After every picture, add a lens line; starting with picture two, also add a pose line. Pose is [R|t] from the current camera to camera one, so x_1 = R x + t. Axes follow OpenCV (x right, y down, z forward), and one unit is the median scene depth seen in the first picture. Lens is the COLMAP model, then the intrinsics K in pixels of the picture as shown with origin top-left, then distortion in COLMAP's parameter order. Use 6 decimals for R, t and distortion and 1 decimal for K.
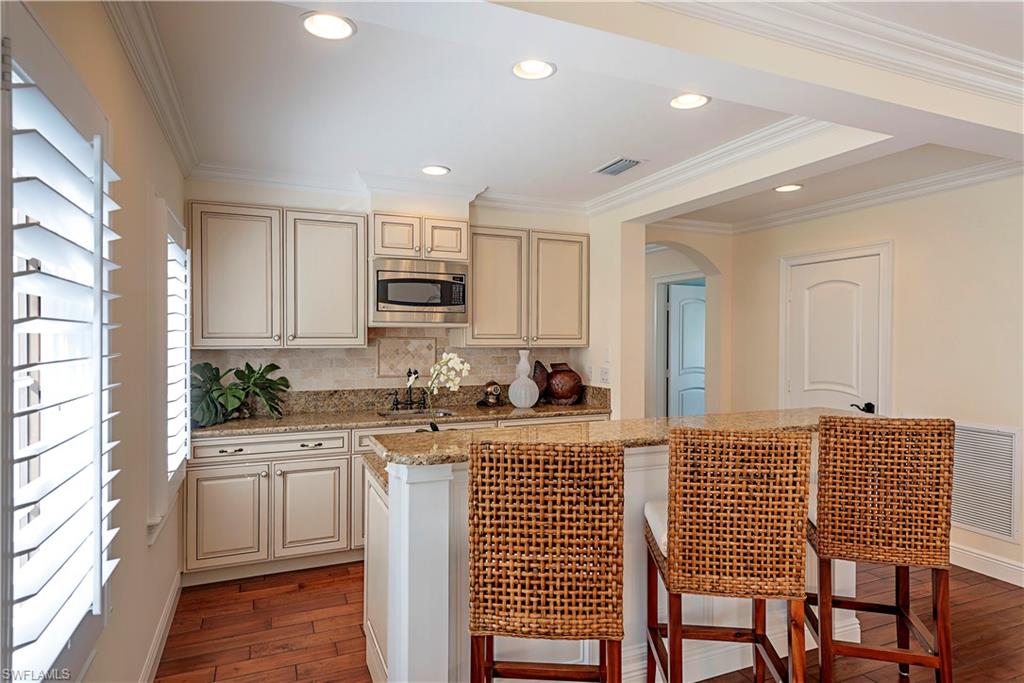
lens RADIAL K [[583.9, 0, 509.2], [0, 583.9, 341.7], [0, 0, 1]] dist [-0.005331, -0.000442]
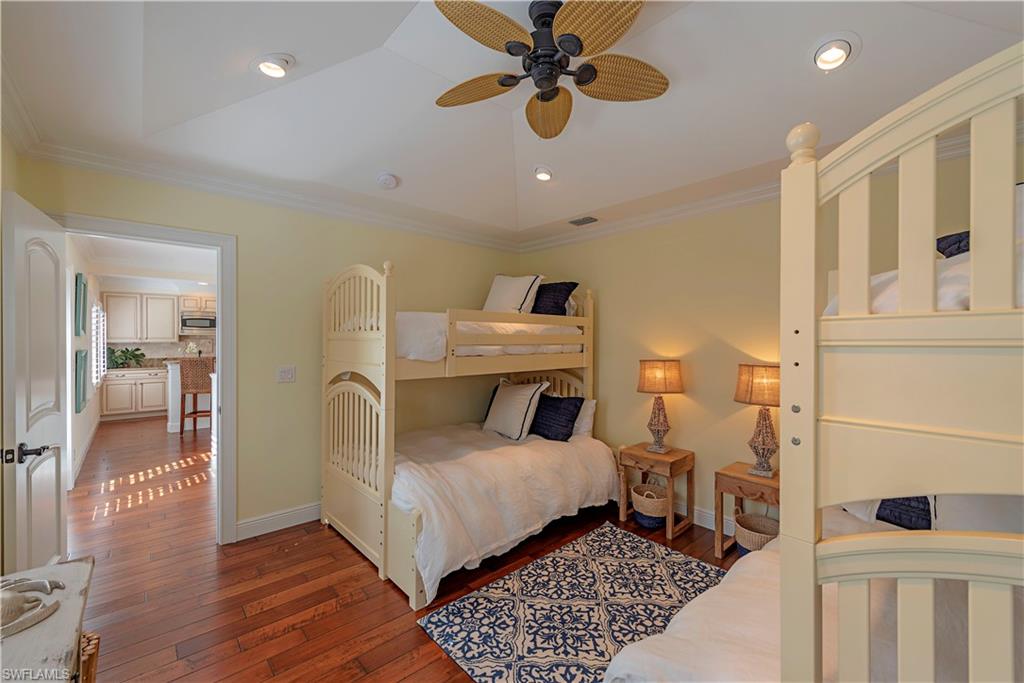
lens RADIAL K [[438.5, 0, 518.0], [0, 438.5, 340.6], [0, 0, 1]] dist [0.003419, 0.000358]
pose [[0.948000, -0.000561, 0.318271, 0.678347], [-0.000497, 0.999995, 0.003244, -0.006336], [-0.318271, -0.003234, 0.947994, -1.638611]]
